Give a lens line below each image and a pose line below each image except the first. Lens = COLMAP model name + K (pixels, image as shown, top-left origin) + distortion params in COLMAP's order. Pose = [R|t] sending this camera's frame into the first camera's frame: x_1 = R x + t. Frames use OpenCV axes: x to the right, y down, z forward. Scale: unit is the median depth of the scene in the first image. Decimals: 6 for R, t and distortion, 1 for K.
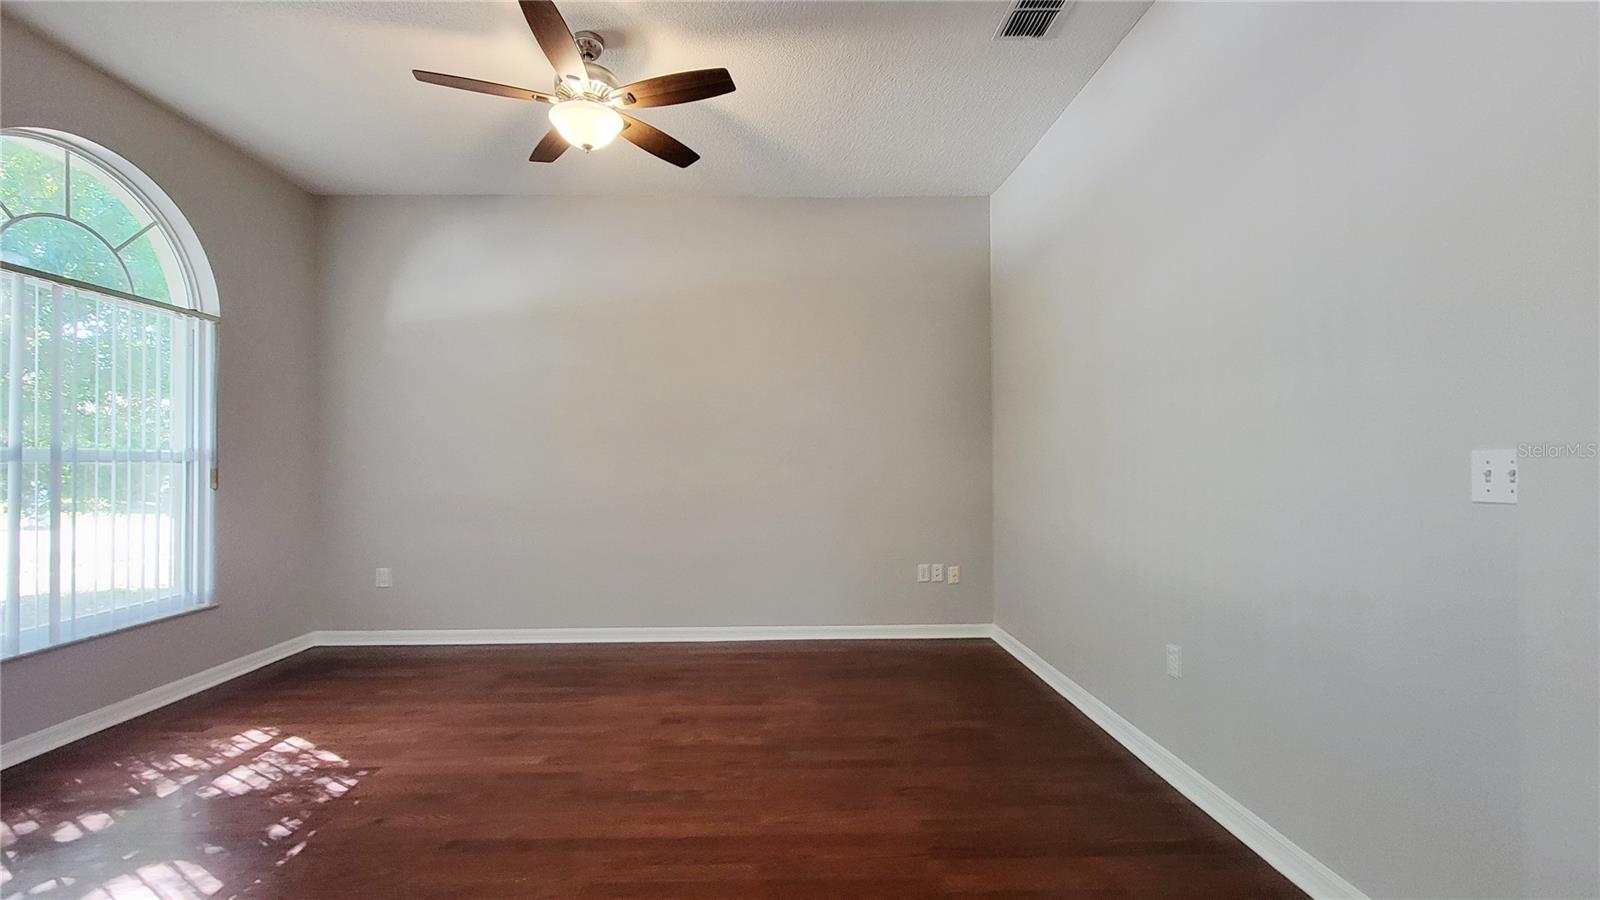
lens RADIAL K [[655.5, 0, 787.8], [0, 655.5, 450.9], [0, 0, 1]] dist [0.002883, 0.001180]
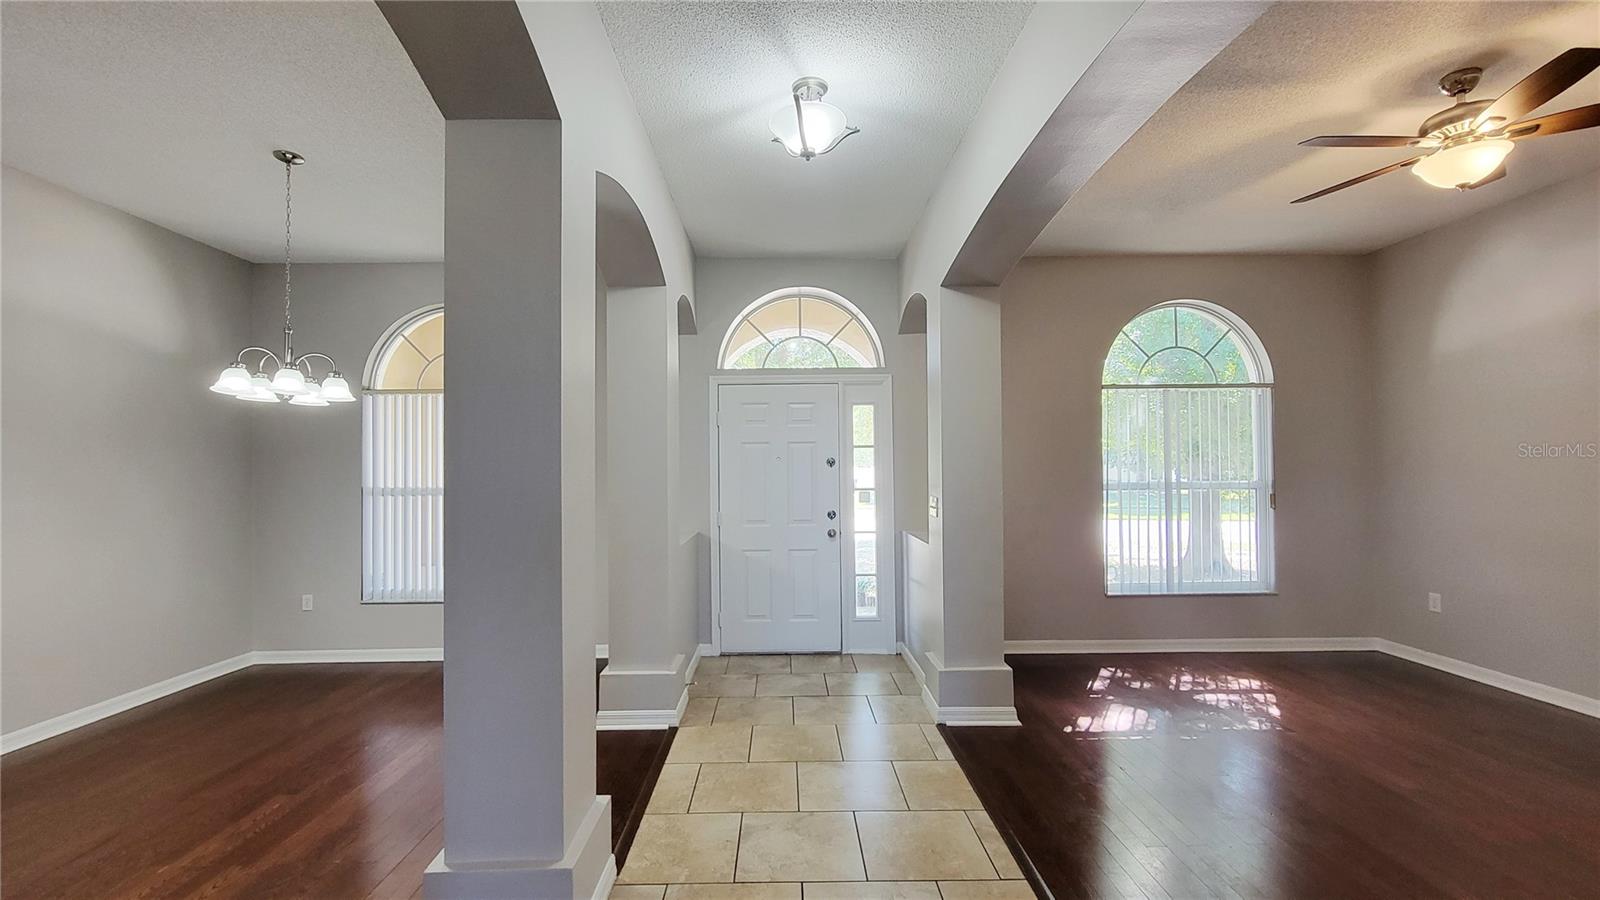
lens RADIAL K [[655.5, 0, 792.2], [0, 655.5, 453.9], [0, 0, 1]] dist [0.002883, 0.001180]
pose [[-0.007396, -0.017633, -0.999817, 0.549483], [0.024682, 0.999537, -0.017811, -0.061627], [0.999668, -0.024809, -0.006958, 0.004090]]
